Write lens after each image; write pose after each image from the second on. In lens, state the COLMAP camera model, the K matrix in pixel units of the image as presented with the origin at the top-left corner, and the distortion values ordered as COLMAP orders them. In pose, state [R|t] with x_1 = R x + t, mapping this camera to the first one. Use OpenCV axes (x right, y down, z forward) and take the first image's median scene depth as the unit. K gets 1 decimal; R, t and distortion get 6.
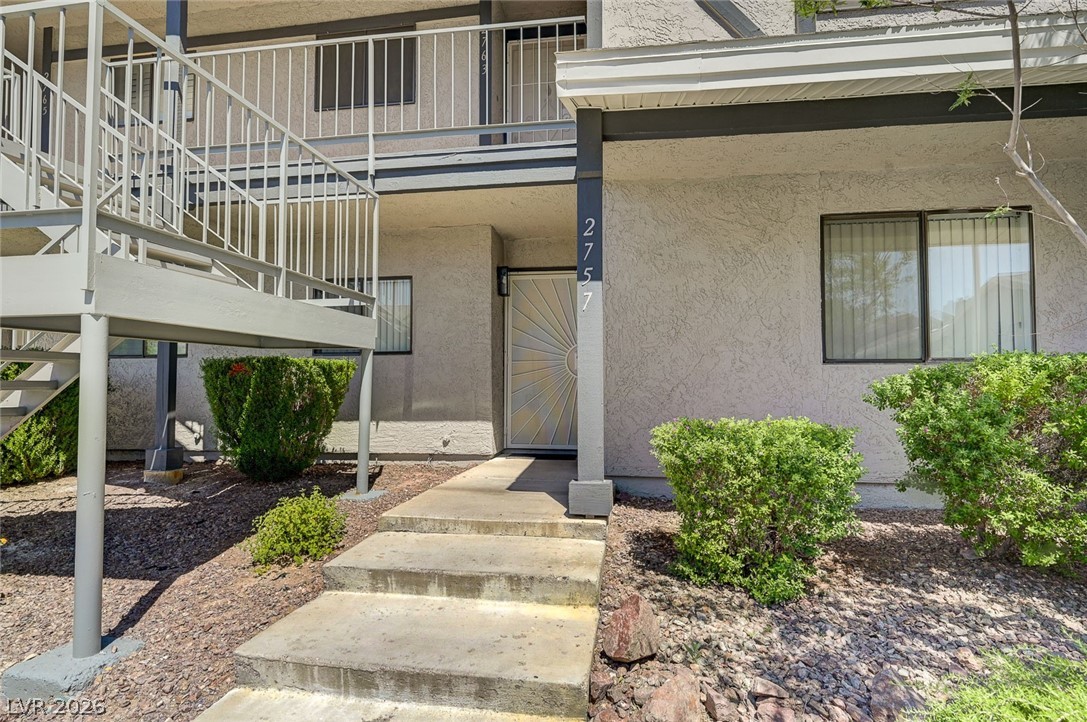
lens RADIAL K [[561.9, 0, 543.5], [0, 561.9, 361.0], [0, 0, 1]] dist [0.000333, 0.000245]
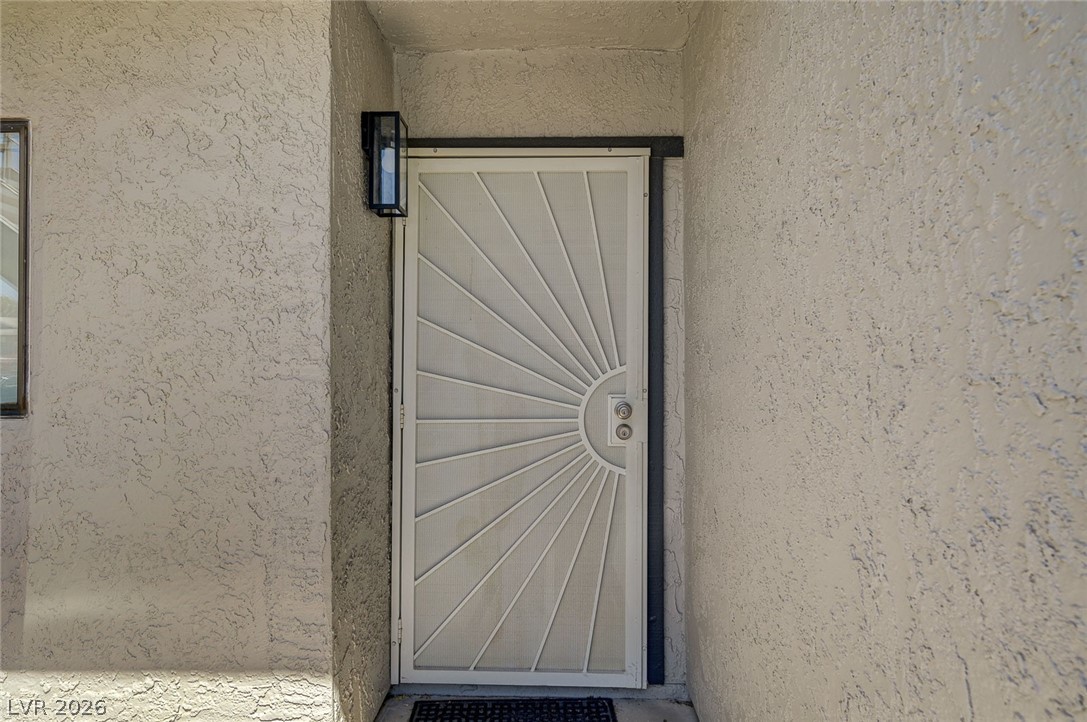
lens RADIAL K [[561.9, 0, 543.5], [0, 561.9, 361.0], [0, 0, 1]] dist [0.000333, 0.000245]
pose [[0.992548, 0.001819, 0.121841, -0.024125], [-0.006491, 0.999258, 0.037960, -0.050045], [-0.121681, -0.038468, 0.991824, 0.712718]]
